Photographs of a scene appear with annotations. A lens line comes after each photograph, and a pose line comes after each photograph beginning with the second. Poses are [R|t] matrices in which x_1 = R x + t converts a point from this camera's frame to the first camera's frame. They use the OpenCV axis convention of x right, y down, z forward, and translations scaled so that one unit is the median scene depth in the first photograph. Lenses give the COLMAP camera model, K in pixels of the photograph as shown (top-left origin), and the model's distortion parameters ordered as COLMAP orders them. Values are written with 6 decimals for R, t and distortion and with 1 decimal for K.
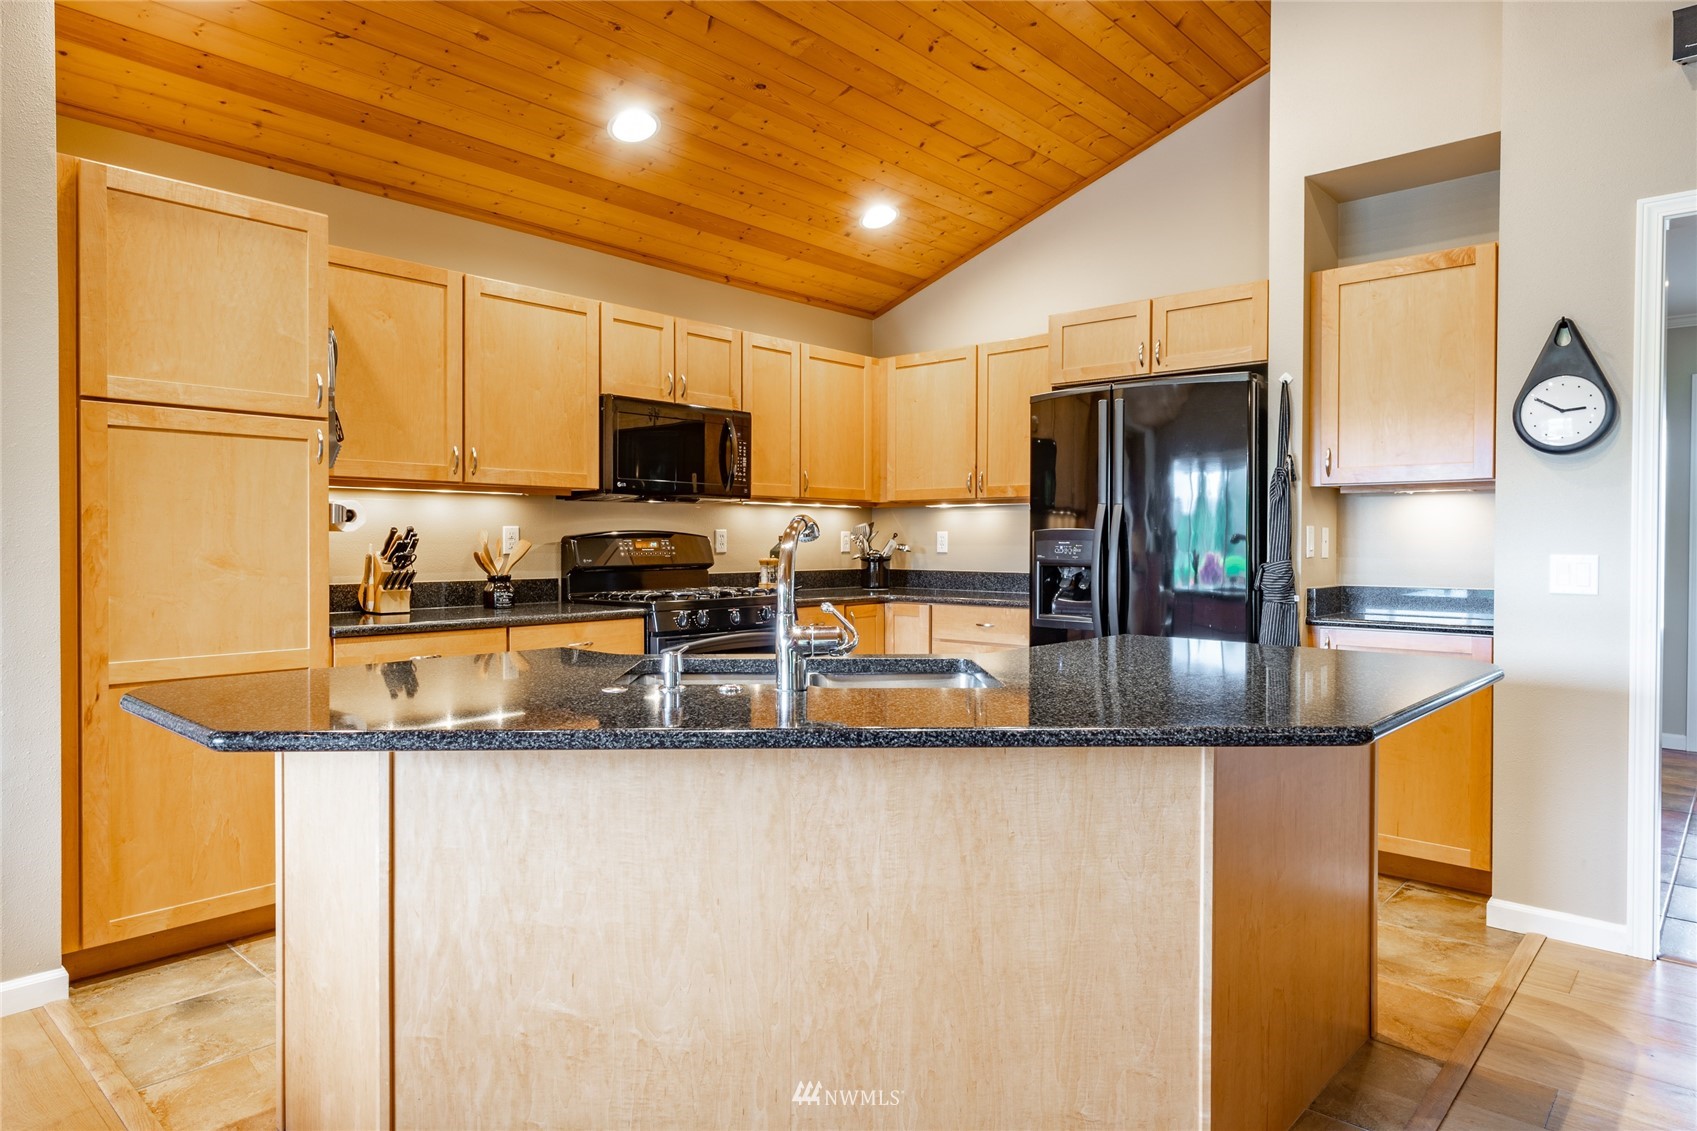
lens RADIAL K [[1010.5, 0, 849.3], [0, 1010.5, 547.7], [0, 0, 1]] dist [-0.000088, 0.000107]
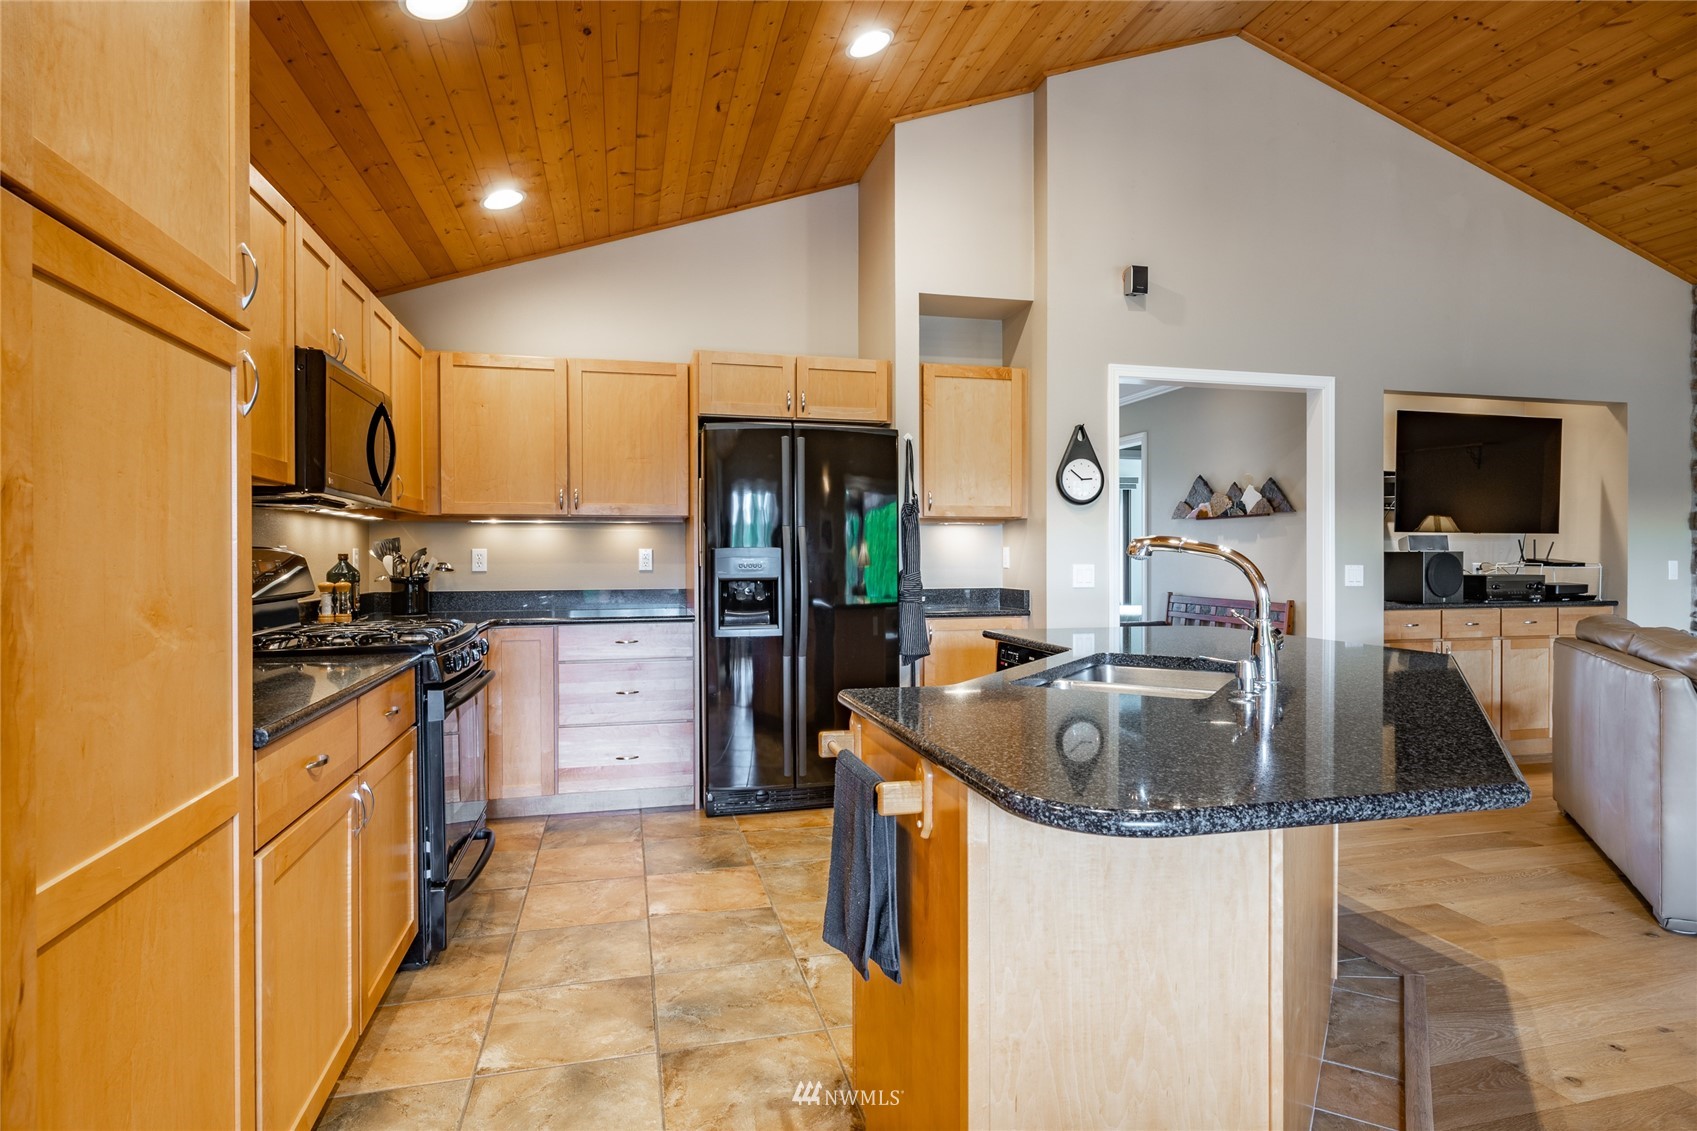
lens RADIAL K [[897.3, 0, 848.5], [0, 897.3, 565.5], [0, 0, 1]] dist [-0.001441, -0.000311]
pose [[0.551257, -0.012557, 0.834241, -0.572596], [0.010903, 0.999910, 0.007847, -0.004769], [-0.834264, 0.004770, 0.551345, 0.370534]]
